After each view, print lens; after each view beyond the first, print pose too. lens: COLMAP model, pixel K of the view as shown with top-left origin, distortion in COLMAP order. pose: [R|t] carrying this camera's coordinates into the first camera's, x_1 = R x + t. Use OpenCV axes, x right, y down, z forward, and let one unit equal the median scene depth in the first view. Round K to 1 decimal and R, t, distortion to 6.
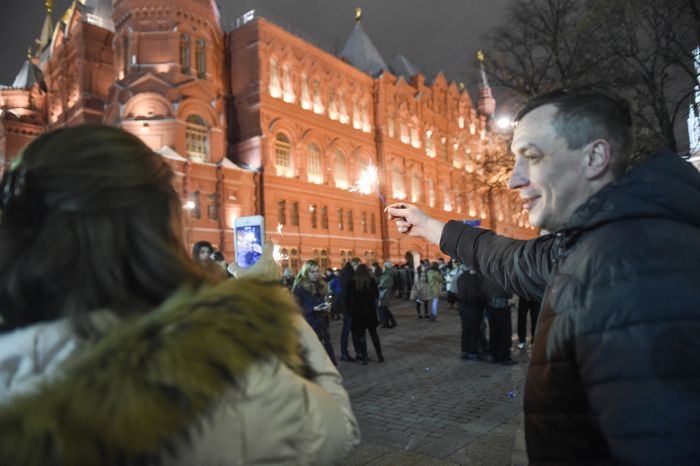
lens RADIAL K [[495.7, 0, 350.0], [0, 495.7, 233.0], [0, 0, 1]] dist [-0.037762, 0.000050]
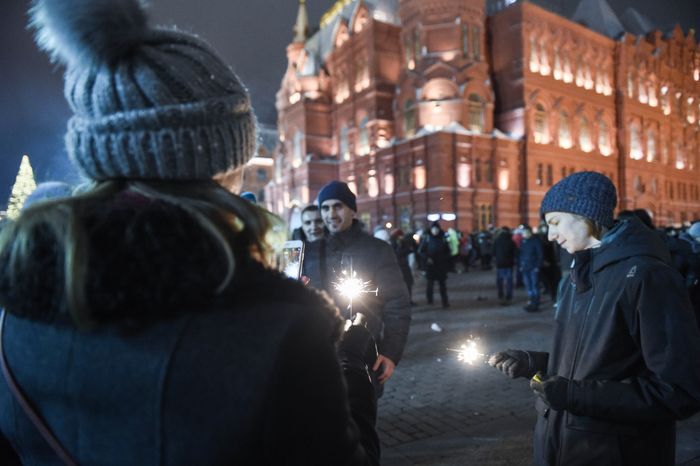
lens RADIAL K [[495.7, 0, 350.0], [0, 495.7, 233.0], [0, 0, 1]] dist [-0.037762, 0.000050]
pose [[0.947750, 0.028841, -0.317709, -0.174288], [0.001566, 0.995472, 0.095039, -0.015444], [0.319011, -0.090571, 0.943413, -0.207706]]
